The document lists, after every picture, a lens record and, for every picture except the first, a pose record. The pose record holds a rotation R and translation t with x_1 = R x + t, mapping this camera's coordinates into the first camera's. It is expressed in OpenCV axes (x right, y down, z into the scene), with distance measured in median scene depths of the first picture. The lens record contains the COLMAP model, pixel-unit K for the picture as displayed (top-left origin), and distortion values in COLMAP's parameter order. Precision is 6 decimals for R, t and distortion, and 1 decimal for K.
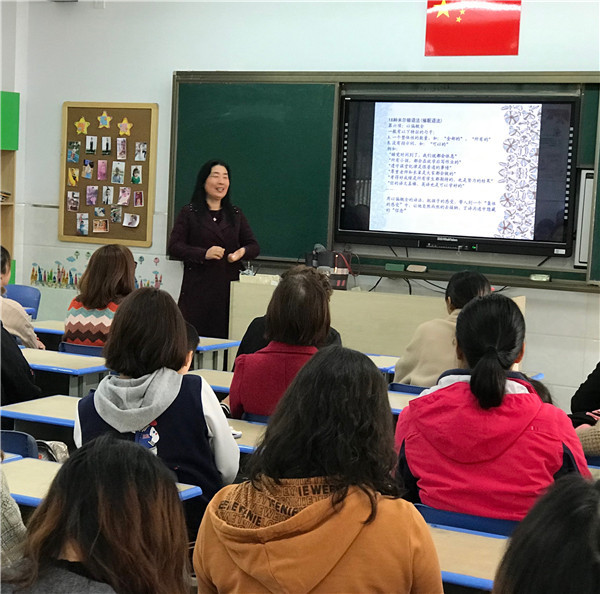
lens RADIAL K [[1398.2, 0, 263.4], [0, 1398.2, 318.5], [0, 0, 1]] dist [0.077430, 0.000000]
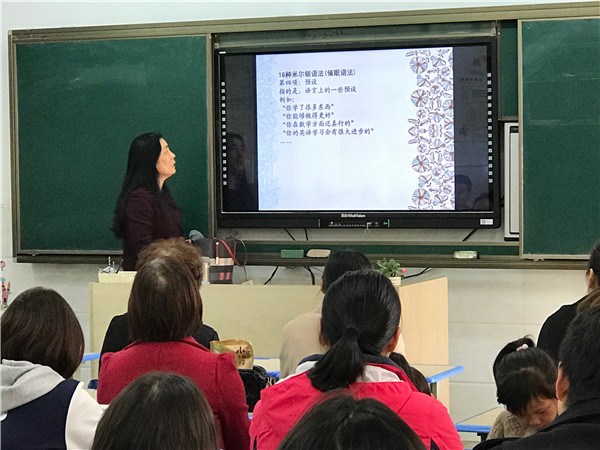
lens RADIAL K [[1888.8, 0, 300.8], [0, 1888.8, 228.9], [0, 0, 1]] dist [0.071217, 0.000000]
pose [[0.996328, -0.061312, 0.059753, 0.034516], [0.064781, 0.996214, -0.057969, 0.013699], [-0.055973, 0.061627, 0.996529, -0.103823]]
